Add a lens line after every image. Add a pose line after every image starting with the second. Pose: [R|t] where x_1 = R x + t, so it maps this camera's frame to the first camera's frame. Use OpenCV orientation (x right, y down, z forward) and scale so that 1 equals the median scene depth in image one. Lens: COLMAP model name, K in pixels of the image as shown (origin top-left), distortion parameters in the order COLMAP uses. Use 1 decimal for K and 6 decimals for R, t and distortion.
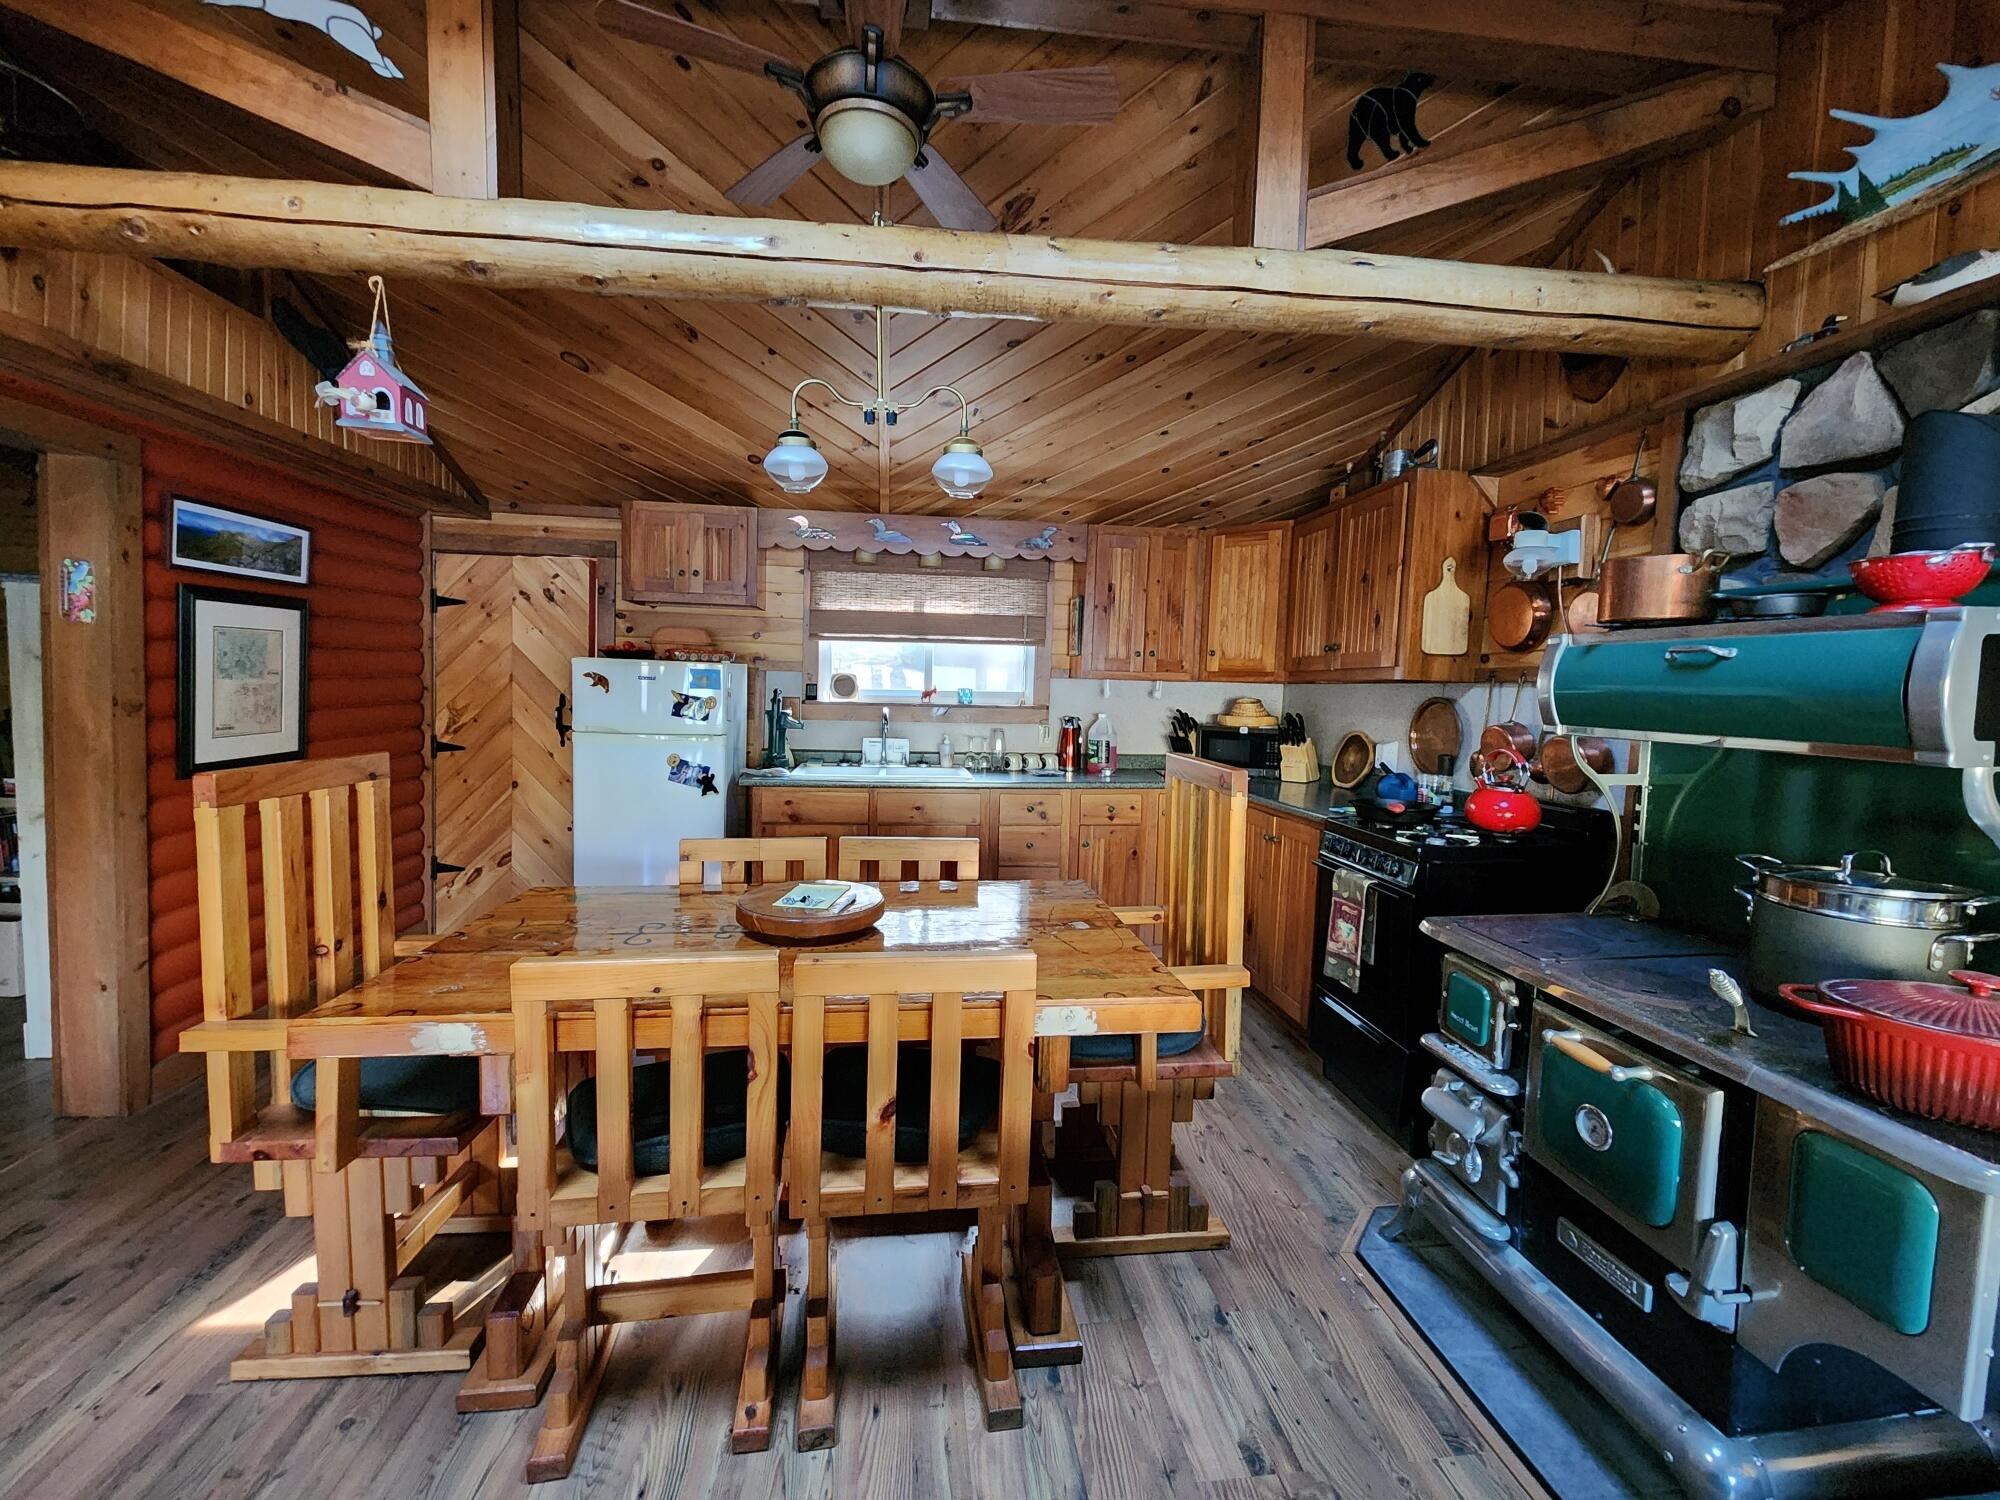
lens RADIAL K [[816.9, 0, 996.1], [0, 816.9, 744.5], [0, 0, 1]] dist [0.006682, -0.004134]
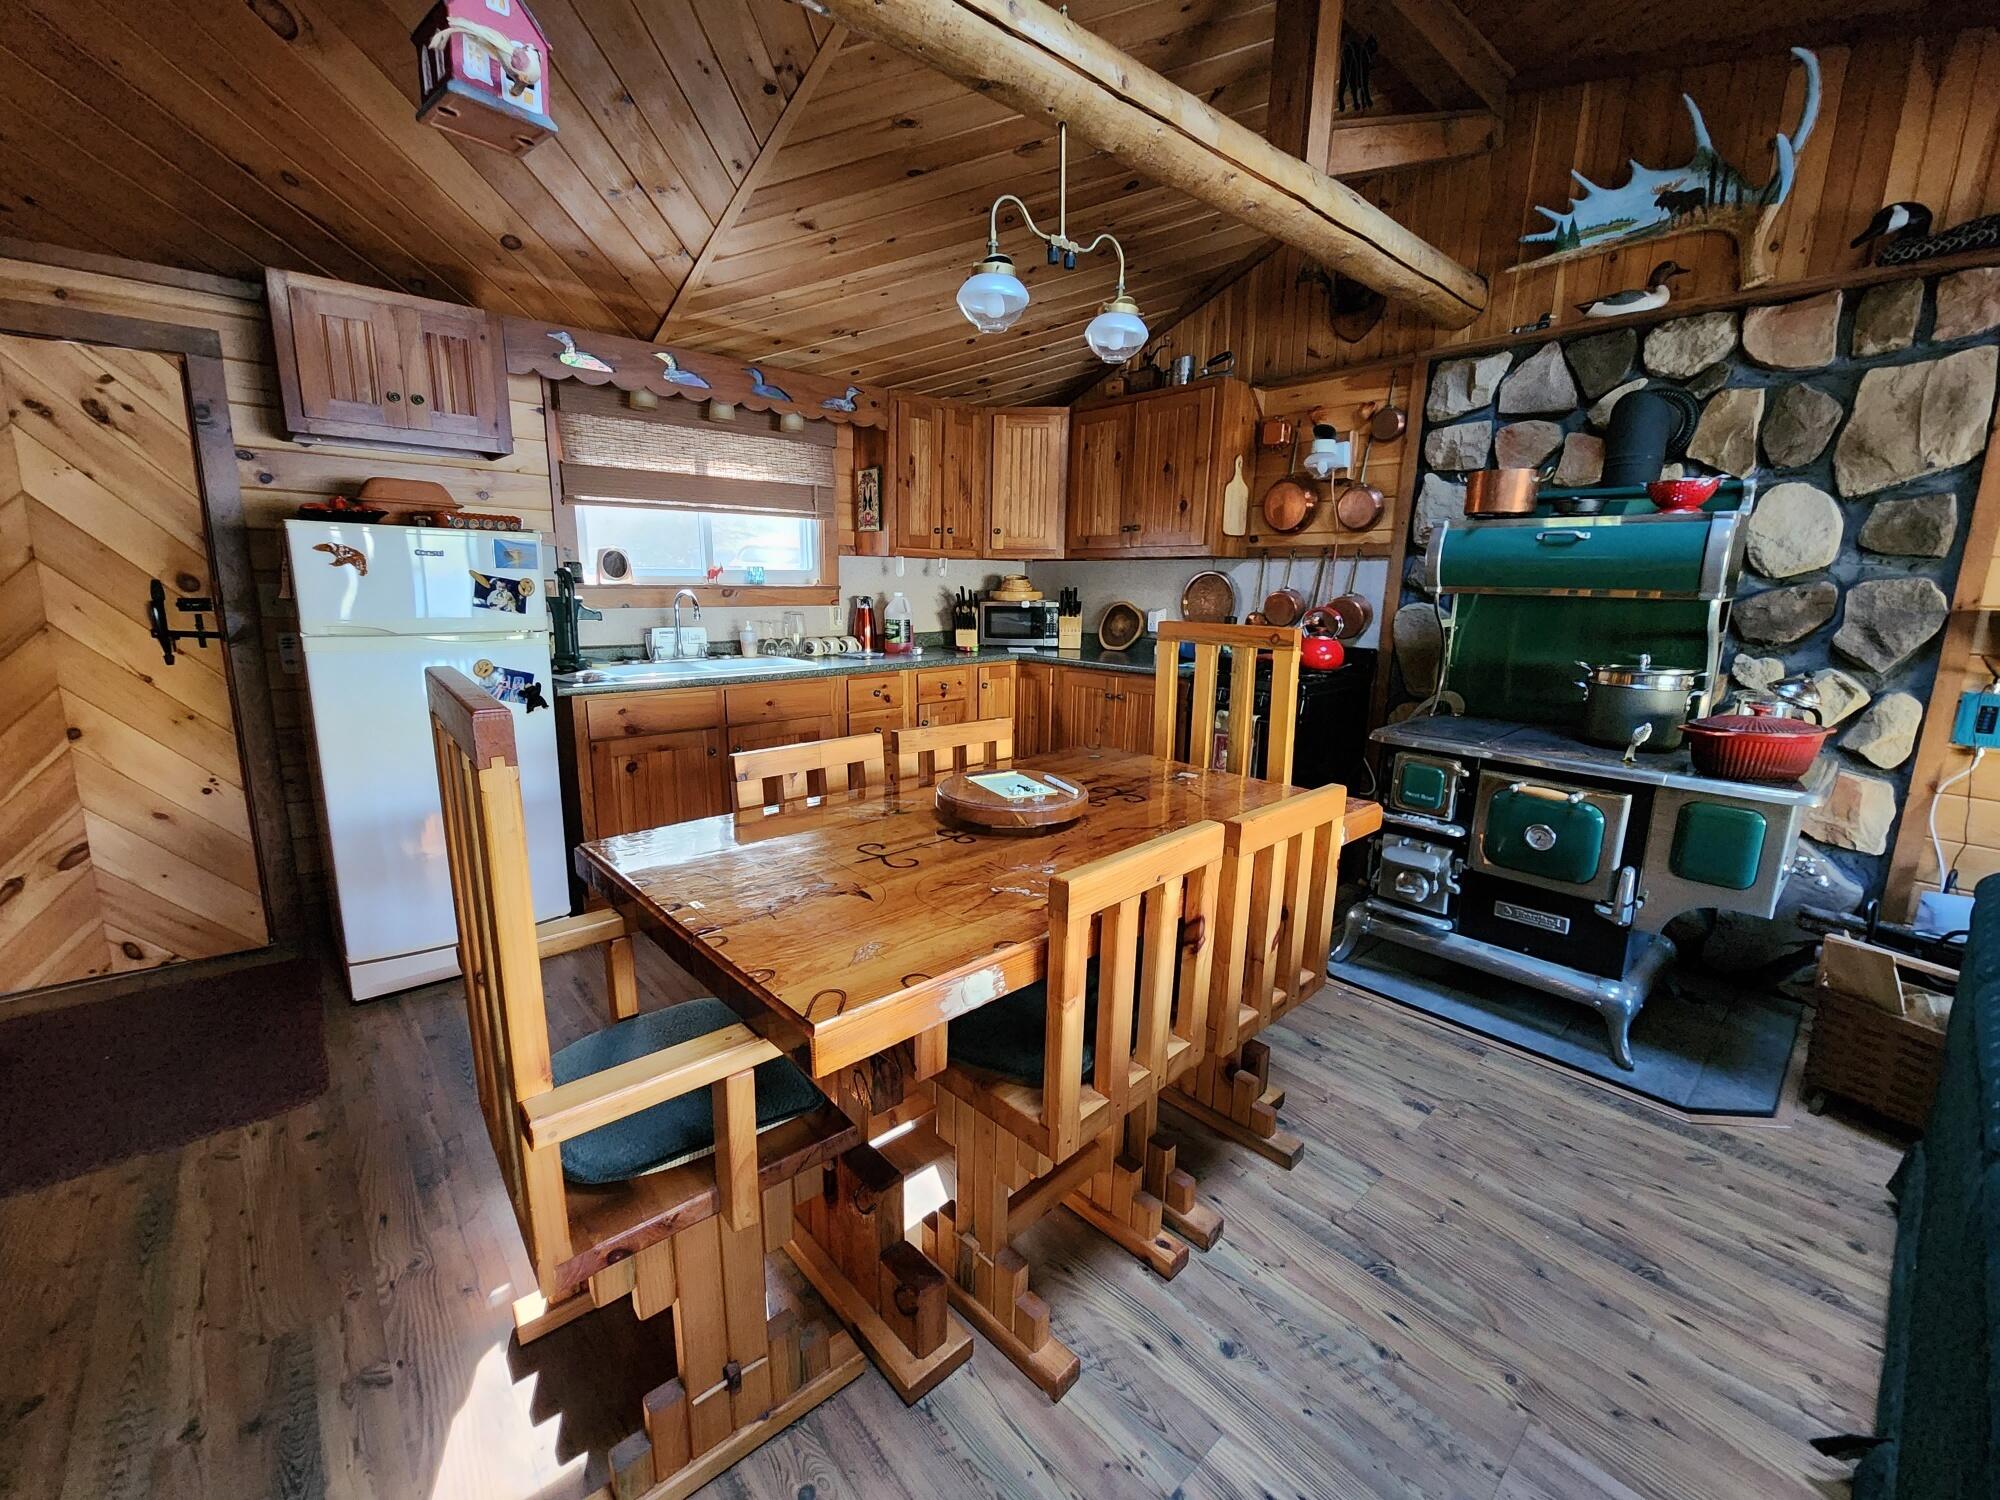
lens RADIAL K [[816.9, 0, 996.1], [0, 816.9, 744.5], [0, 0, 1]] dist [0.006682, -0.004134]
pose [[0.819465, -0.128058, 0.558639, -0.575561], [0.047511, 0.986542, 0.156453, -0.008445], [-0.571156, -0.101667, 0.814521, 0.179721]]
